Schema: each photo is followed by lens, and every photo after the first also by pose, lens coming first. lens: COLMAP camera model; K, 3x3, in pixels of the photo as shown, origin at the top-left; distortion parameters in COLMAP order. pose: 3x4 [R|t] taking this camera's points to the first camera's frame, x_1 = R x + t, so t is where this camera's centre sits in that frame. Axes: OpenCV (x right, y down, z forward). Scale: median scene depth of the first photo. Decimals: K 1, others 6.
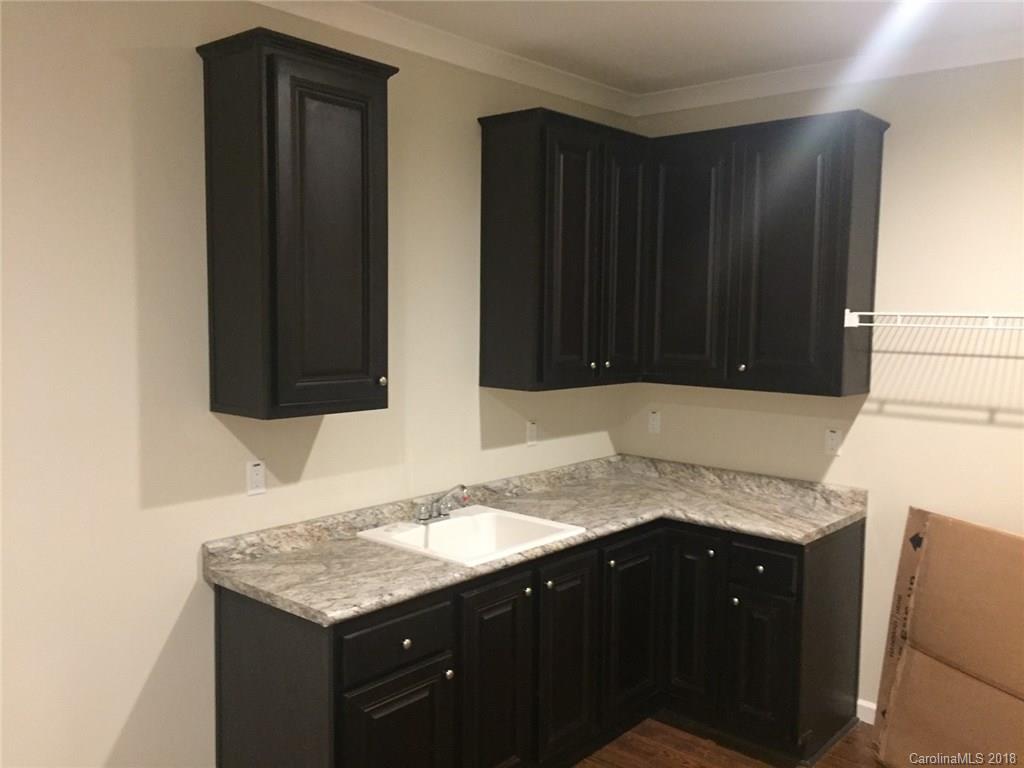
lens RADIAL K [[896.7, 0, 512.0], [0, 896.7, 384.0], [0, 0, 1]] dist [0.077160, -0.091526]
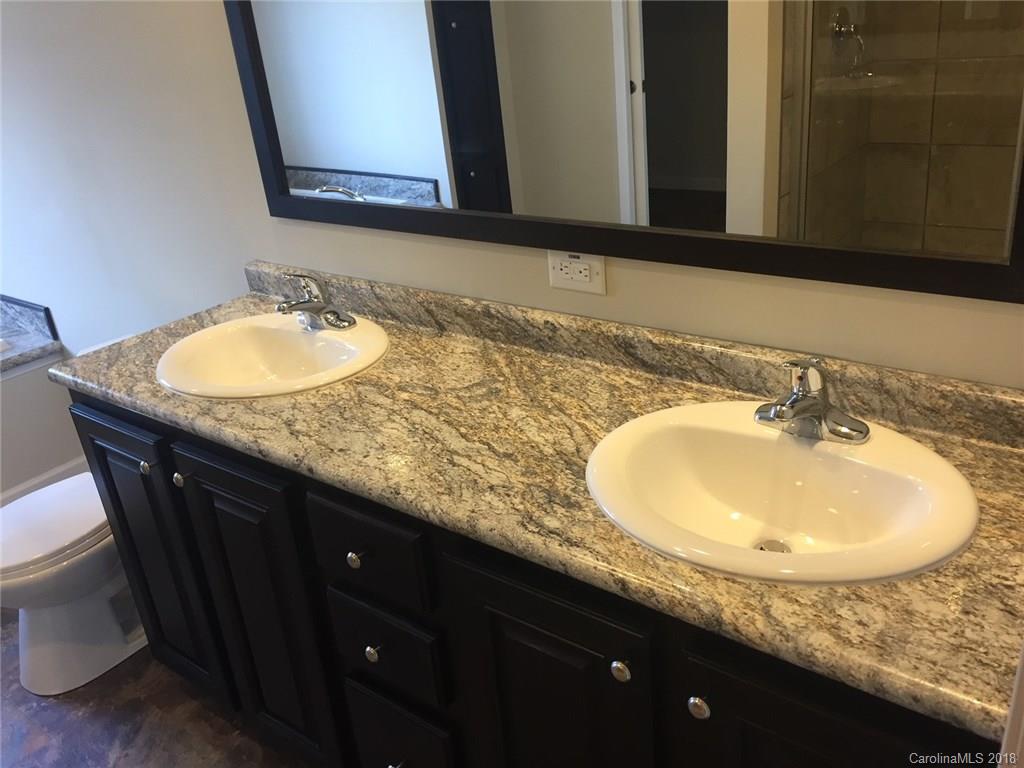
lens RADIAL K [[896.7, 0, 512.0], [0, 896.7, 384.0], [0, 0, 1]] dist [0.077160, -0.091526]
pose [[0.042765, 0.389010, -0.920241, 0.327921], [0.010775, 0.920850, 0.389768, -0.020219], [0.999027, -0.026585, 0.035189, 1.035663]]
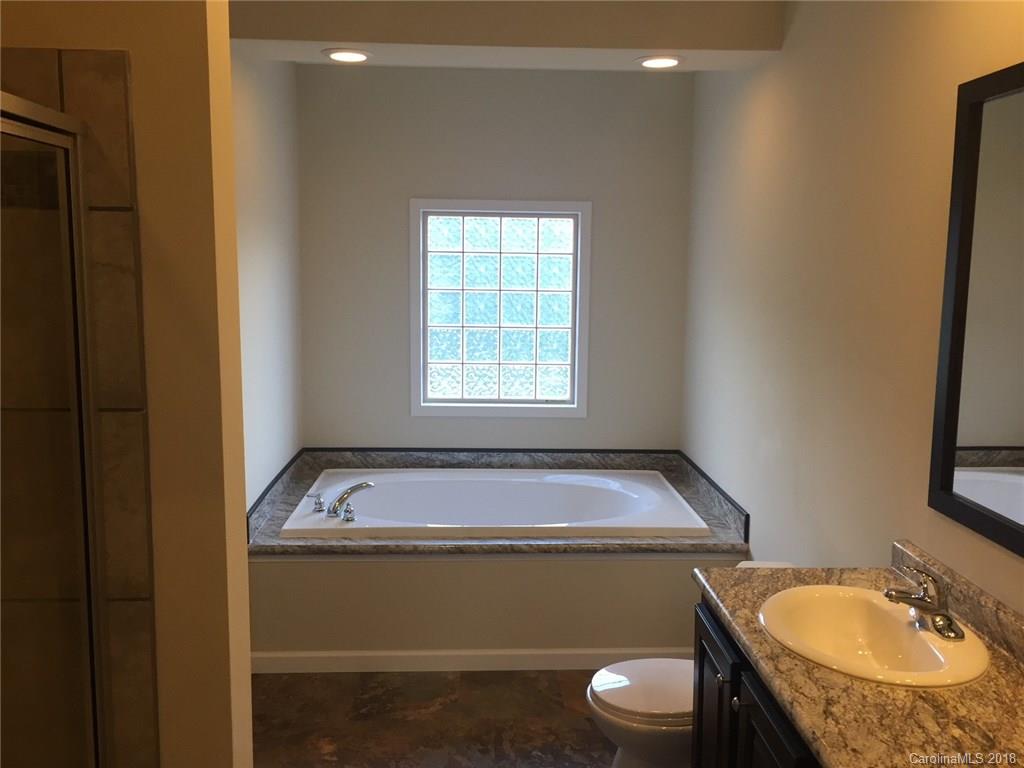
lens RADIAL K [[896.7, 0, 512.0], [0, 896.7, 384.0], [0, 0, 1]] dist [0.077160, -0.091526]
pose [[-0.726827, 0.072147, -0.683021, 0.359442], [-0.083471, 0.977817, 0.192110, -0.081855], [0.681729, 0.196643, -0.704682, 1.152935]]
